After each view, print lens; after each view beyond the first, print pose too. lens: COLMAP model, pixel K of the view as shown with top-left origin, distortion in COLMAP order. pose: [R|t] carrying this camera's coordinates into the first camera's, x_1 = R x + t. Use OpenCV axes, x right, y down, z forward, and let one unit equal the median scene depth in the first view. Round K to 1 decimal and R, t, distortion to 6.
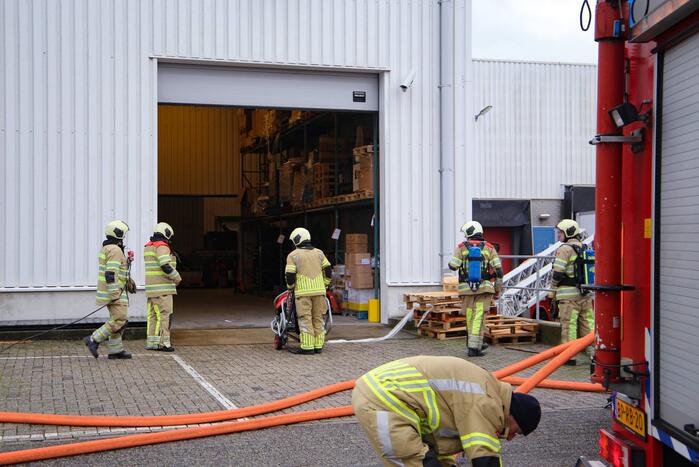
lens RADIAL K [[1003.9, 0, 353.8], [0, 1003.9, 235.5], [0, 0, 1]] dist [0.131761, 0.000000]
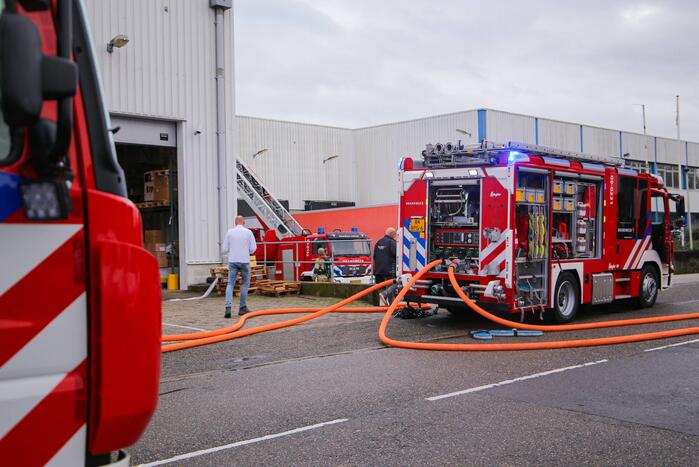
lens RADIAL K [[753.4, 0, 353.4], [0, 753.4, 234.3], [0, 0, 1]] dist [0.067380, 0.000000]
pose [[0.902715, -0.011334, 0.430090, -0.224841], [0.012593, 0.999921, -0.000080, 0.008502], [-0.430055, 0.005488, 0.902786, -0.120680]]
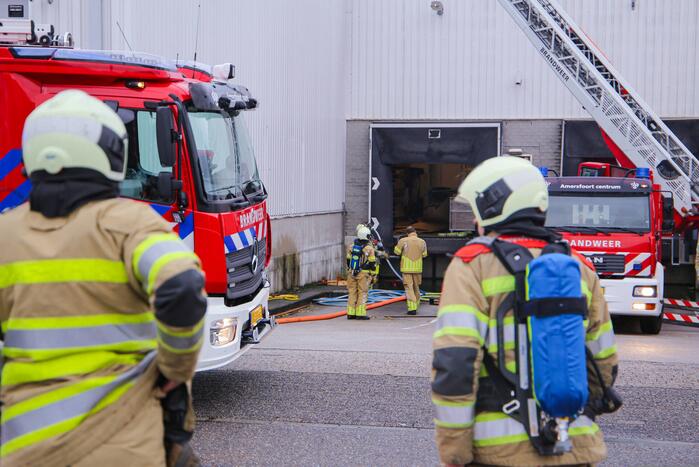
lens RADIAL K [[1352.3, 0, 349.2], [0, 1352.3, 231.5], [0, 0, 1]] dist [0.233971, 0.000000]
pose [[0.889128, 0.024700, -0.456991, 0.813605], [-0.002093, 0.998752, 0.049910, -0.009148], [0.457653, -0.043420, 0.888070, 0.071082]]
